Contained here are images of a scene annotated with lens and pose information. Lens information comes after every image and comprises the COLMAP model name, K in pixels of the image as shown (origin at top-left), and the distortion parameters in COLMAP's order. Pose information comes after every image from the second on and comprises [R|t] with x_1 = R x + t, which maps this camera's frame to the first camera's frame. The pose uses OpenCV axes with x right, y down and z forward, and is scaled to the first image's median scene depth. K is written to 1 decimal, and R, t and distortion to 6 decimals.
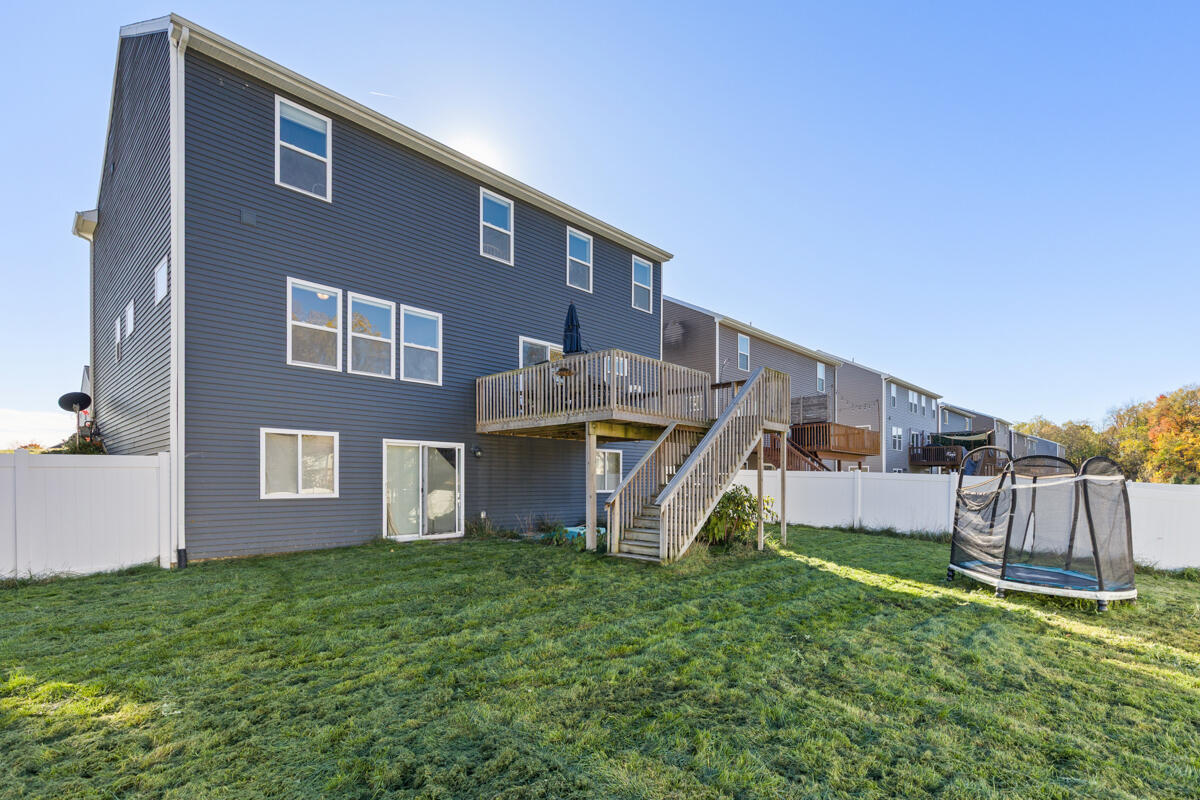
lens RADIAL K [[572.7, 0, 602.8], [0, 572.7, 482.5], [0, 0, 1]] dist [0.002822, 0.000139]
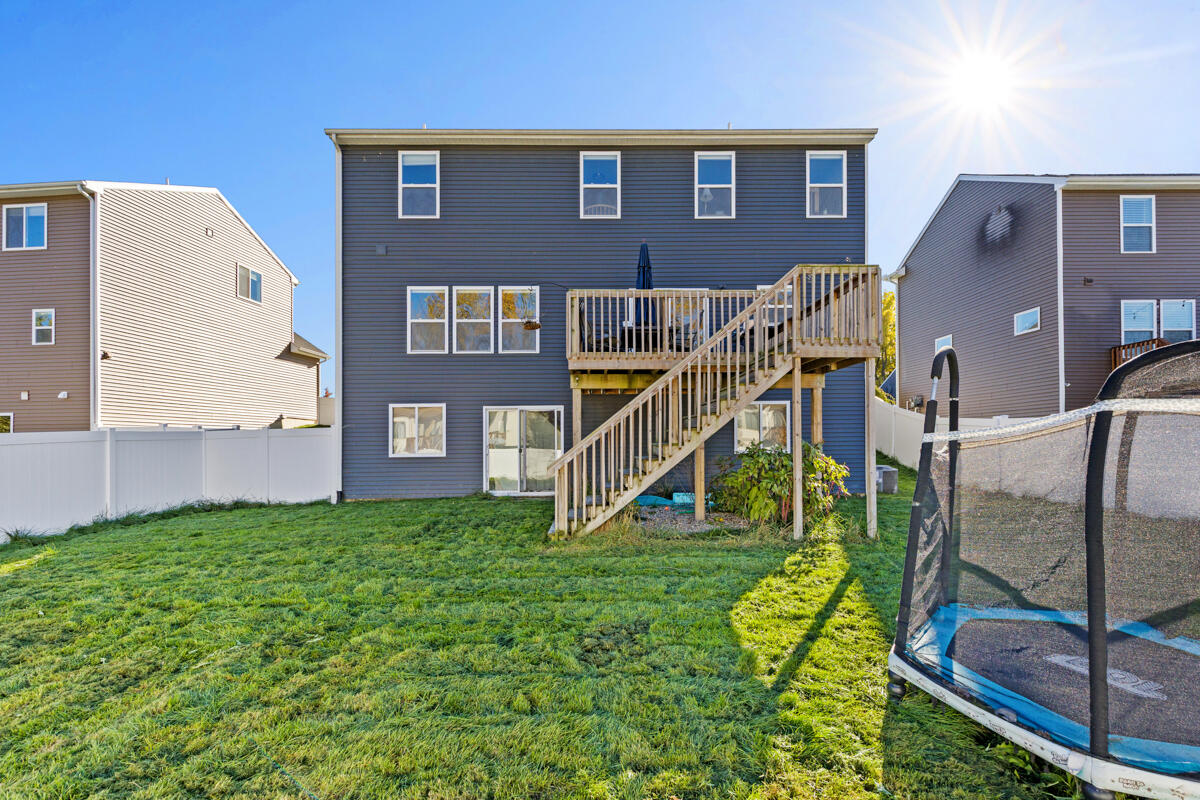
lens RADIAL K [[572.7, 0, 588.1], [0, 572.7, 443.2], [0, 0, 1]] dist [0.002822, 0.000139]
pose [[0.697803, -0.012754, -0.716177, 0.590542], [0.009119, 0.999919, -0.008922, 0.010677], [0.716232, -0.000305, 0.697862, 0.345430]]
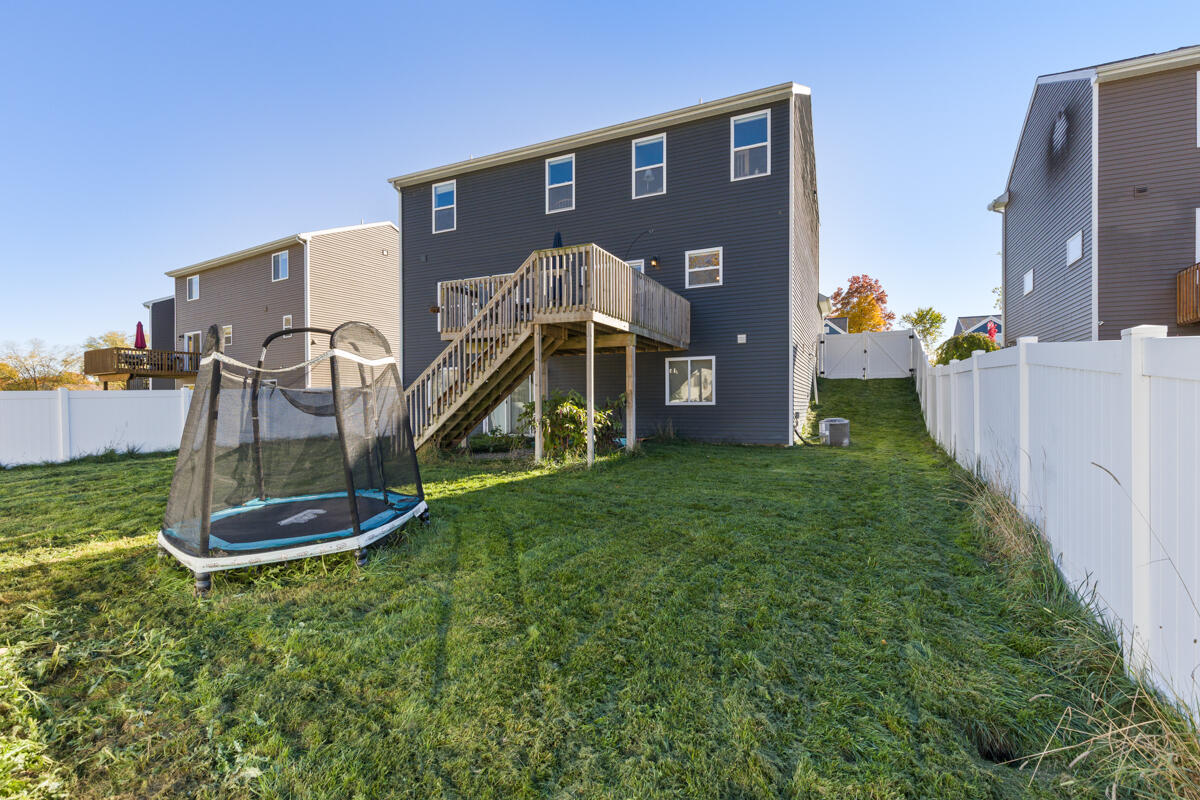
lens RADIAL K [[572.7, 0, 599.6], [0, 572.7, 413.1], [0, 0, 1]] dist [0.002822, 0.000139]
pose [[0.307935, -0.004445, -0.951397, 1.144102], [0.002562, 0.999989, -0.003843, 0.043812], [0.951404, -0.001254, 0.307943, 0.831765]]
